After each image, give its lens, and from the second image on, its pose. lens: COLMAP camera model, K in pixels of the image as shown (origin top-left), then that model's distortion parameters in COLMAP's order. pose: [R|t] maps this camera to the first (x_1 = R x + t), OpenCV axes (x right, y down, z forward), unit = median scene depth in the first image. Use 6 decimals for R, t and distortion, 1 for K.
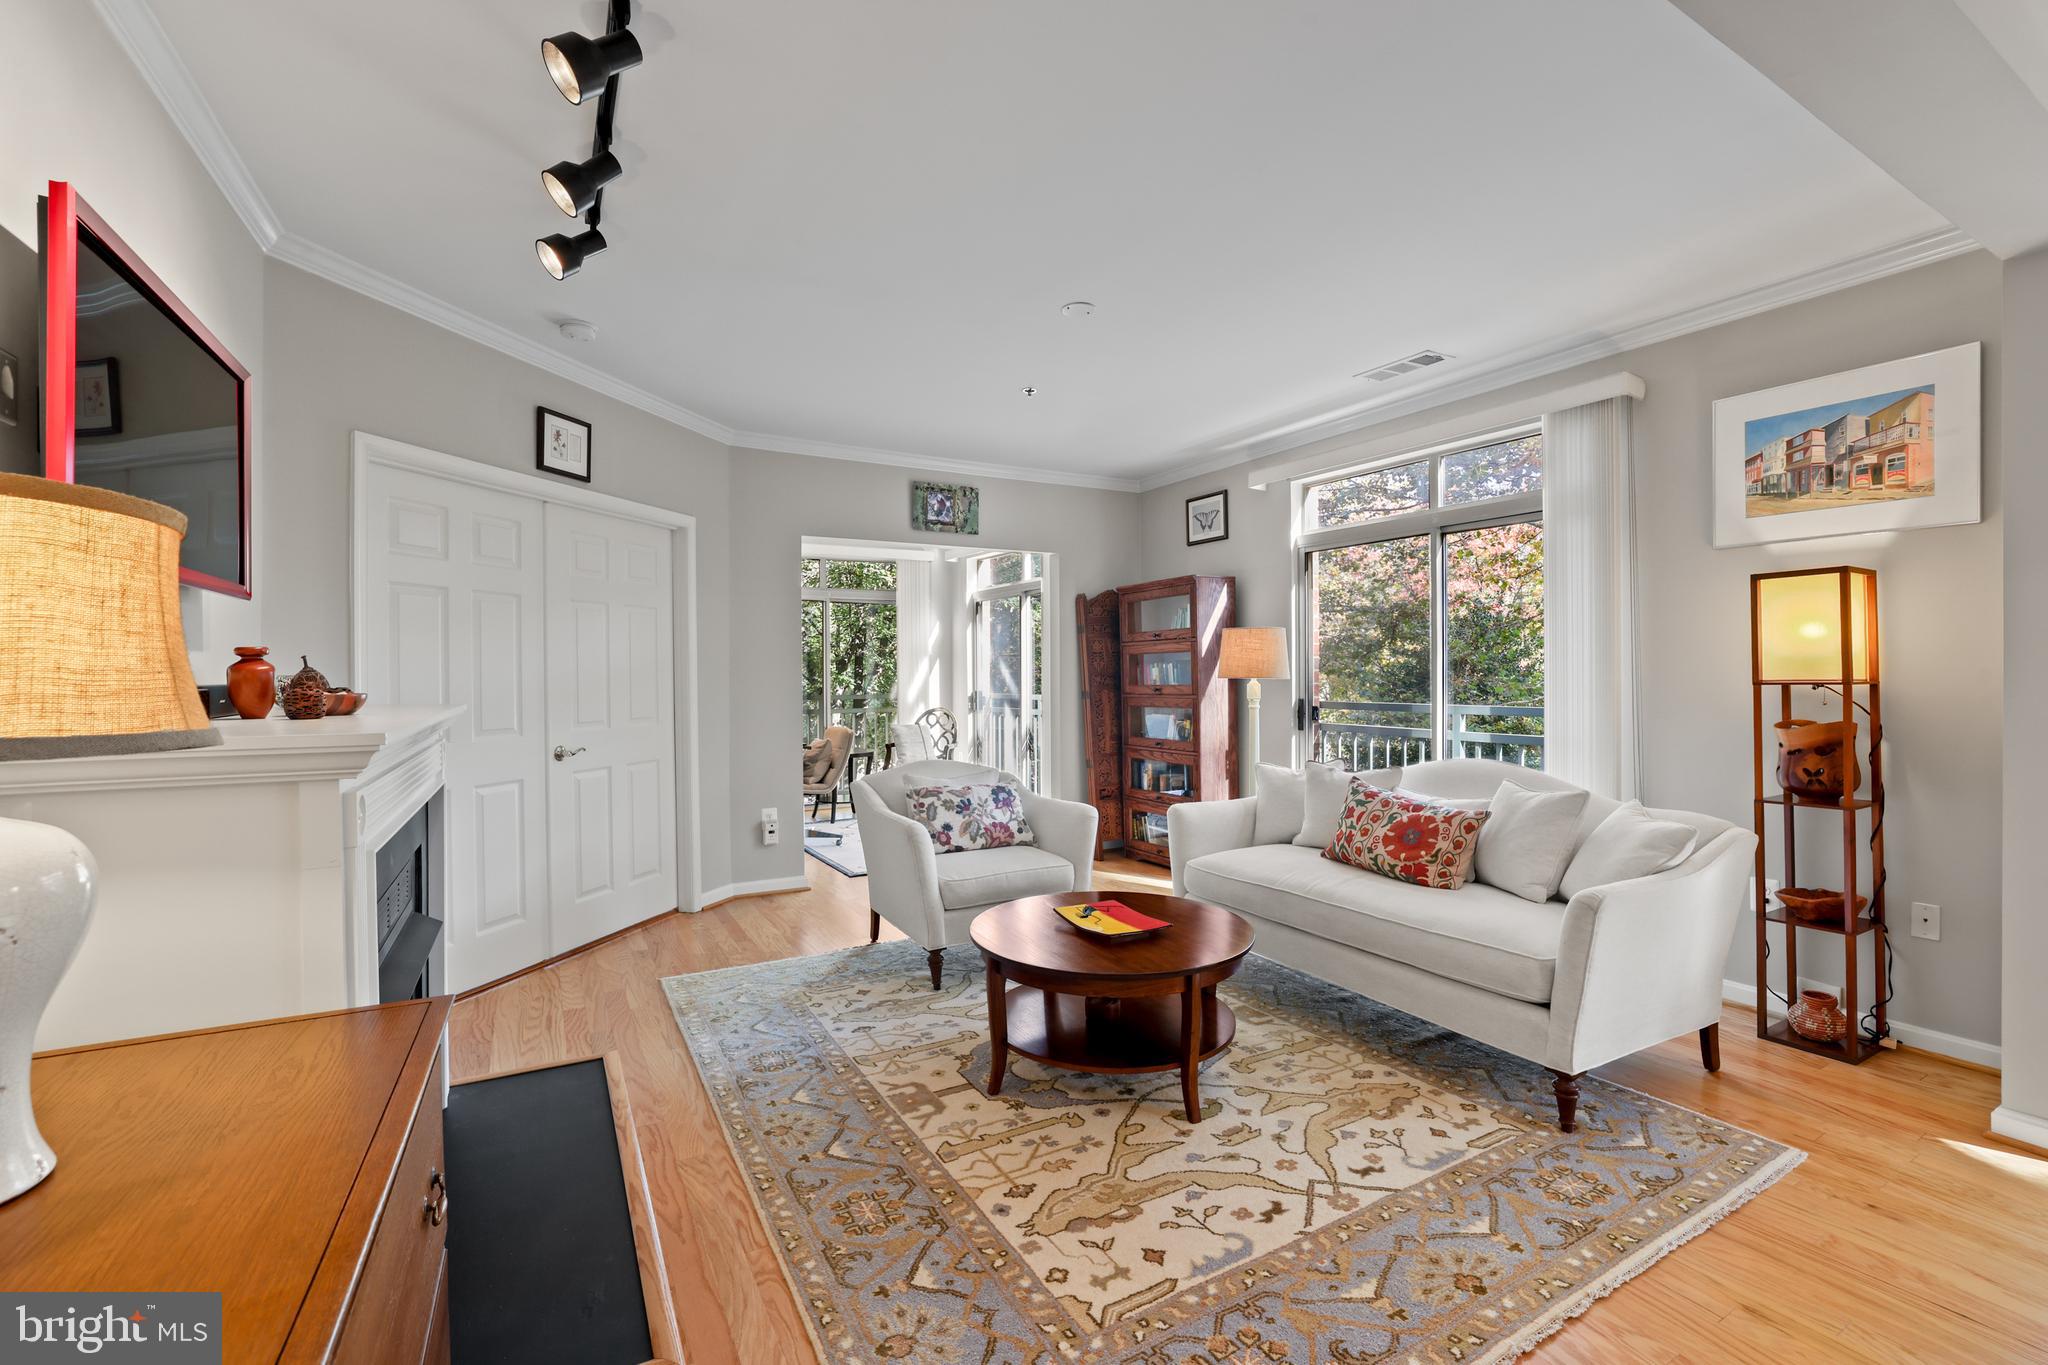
lens RADIAL K [[884.0, 0, 1024.2], [0, 884.0, 674.9], [0, 0, 1]] dist [-0.047099, 0.017993]
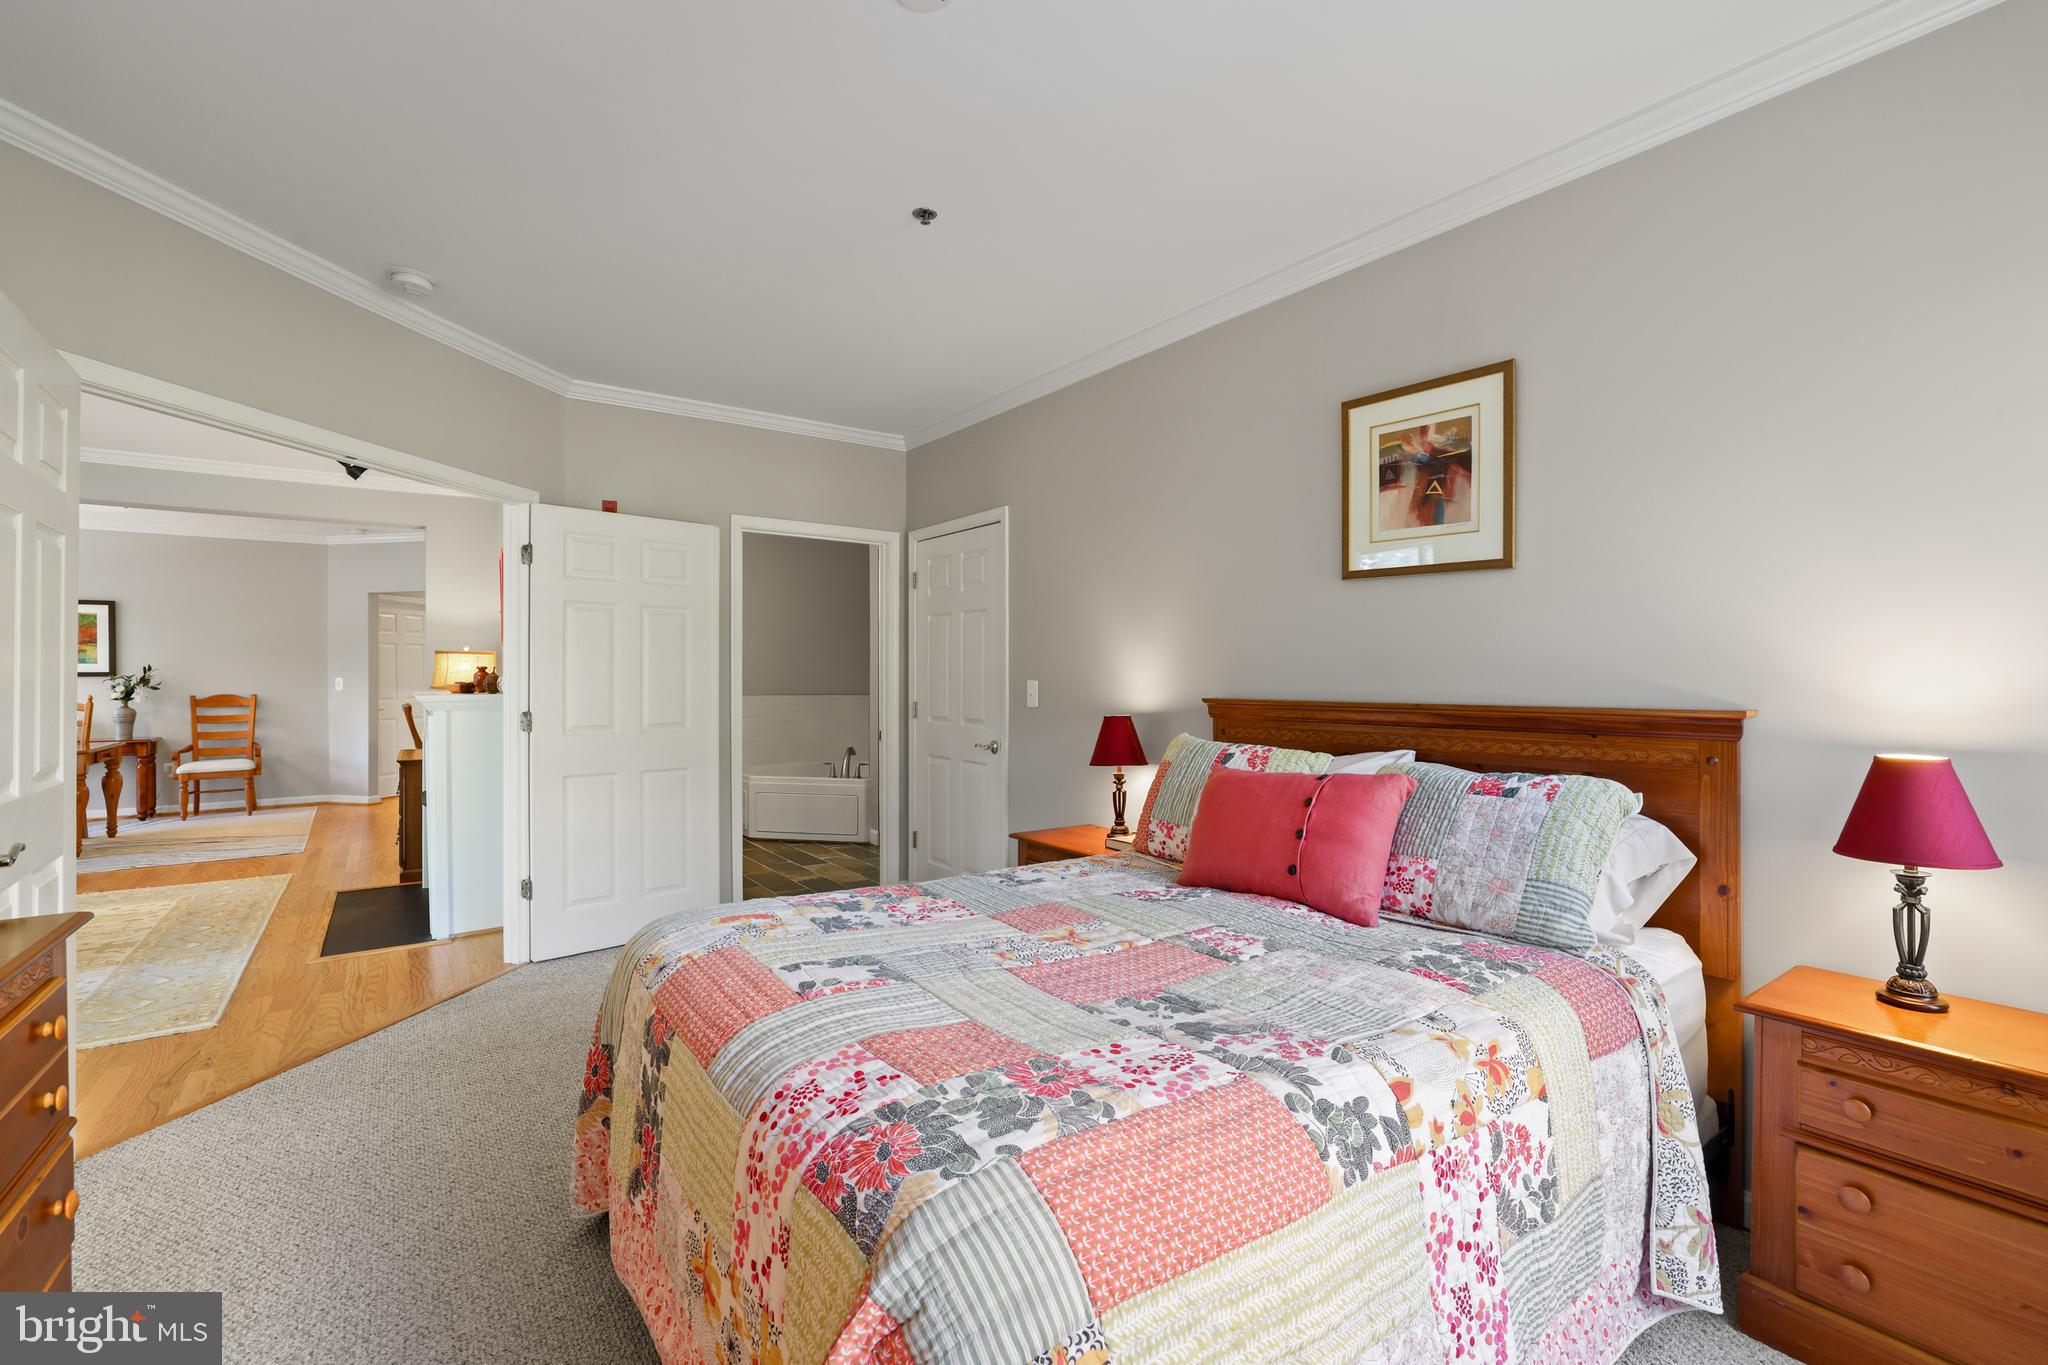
lens RADIAL K [[884.0, 0, 1024.2], [0, 884.0, 674.9], [0, 0, 1]] dist [-0.047099, 0.017993]
pose [[-0.993003, 0.005152, -0.117975, -1.095576], [0.005143, 0.999987, 0.000375, 0.003222], [0.117976, -0.000234, -0.993016, 1.899750]]
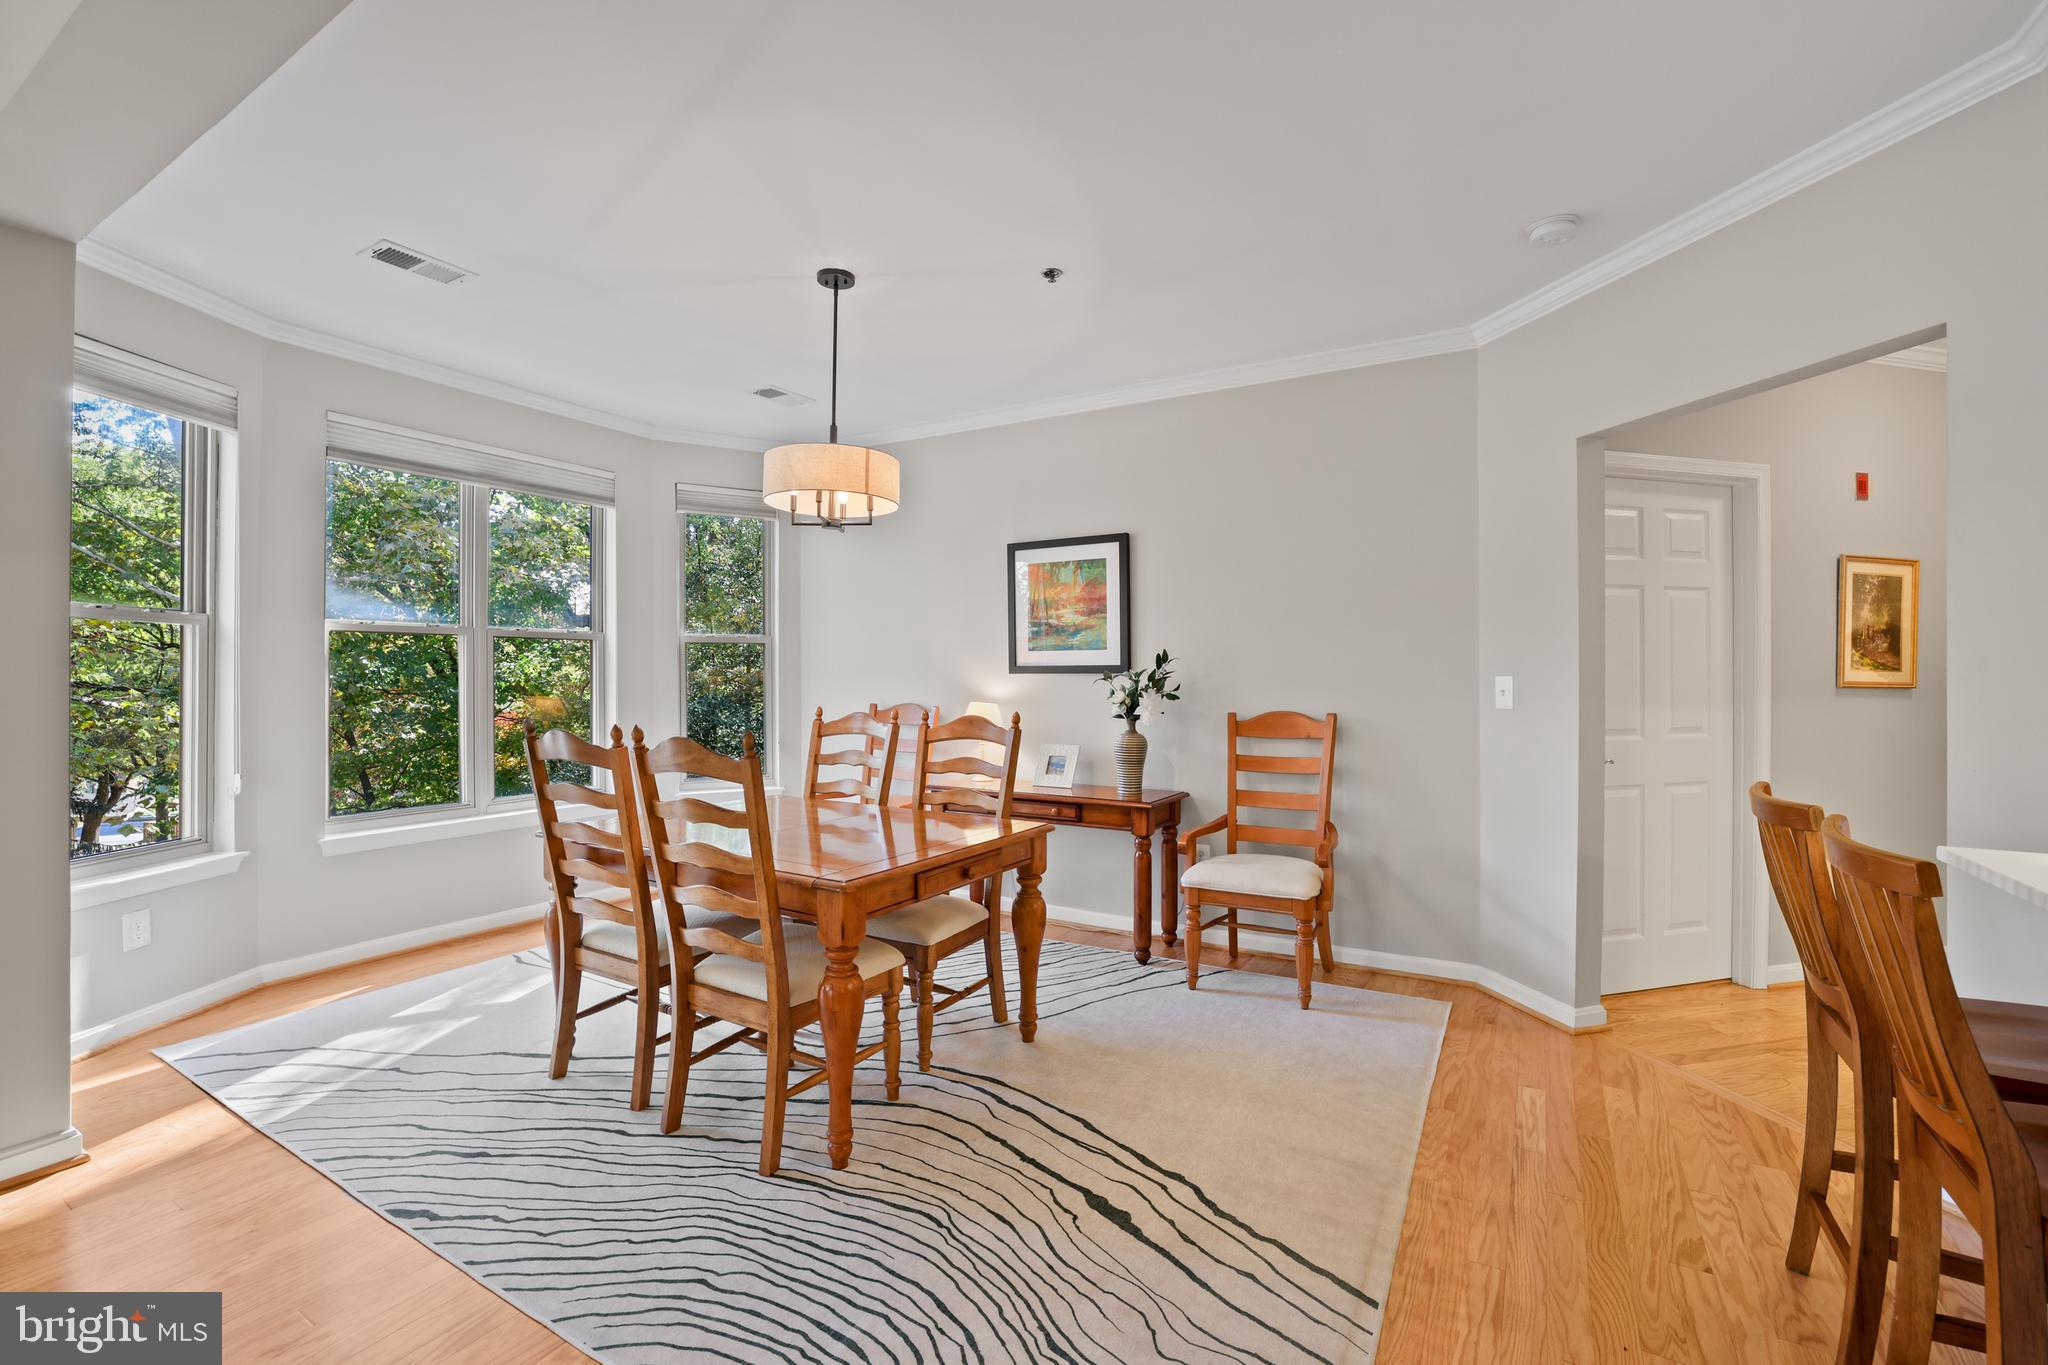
lens RADIAL K [[884.0, 0, 1024.2], [0, 884.0, 674.9], [0, 0, 1]] dist [-0.047099, 0.017993]
pose [[-0.492855, 0.004789, 0.870098, -0.099299], [0.003544, 0.999988, -0.003497, 0.002514], [-0.870104, 0.001360, -0.492866, 0.280998]]
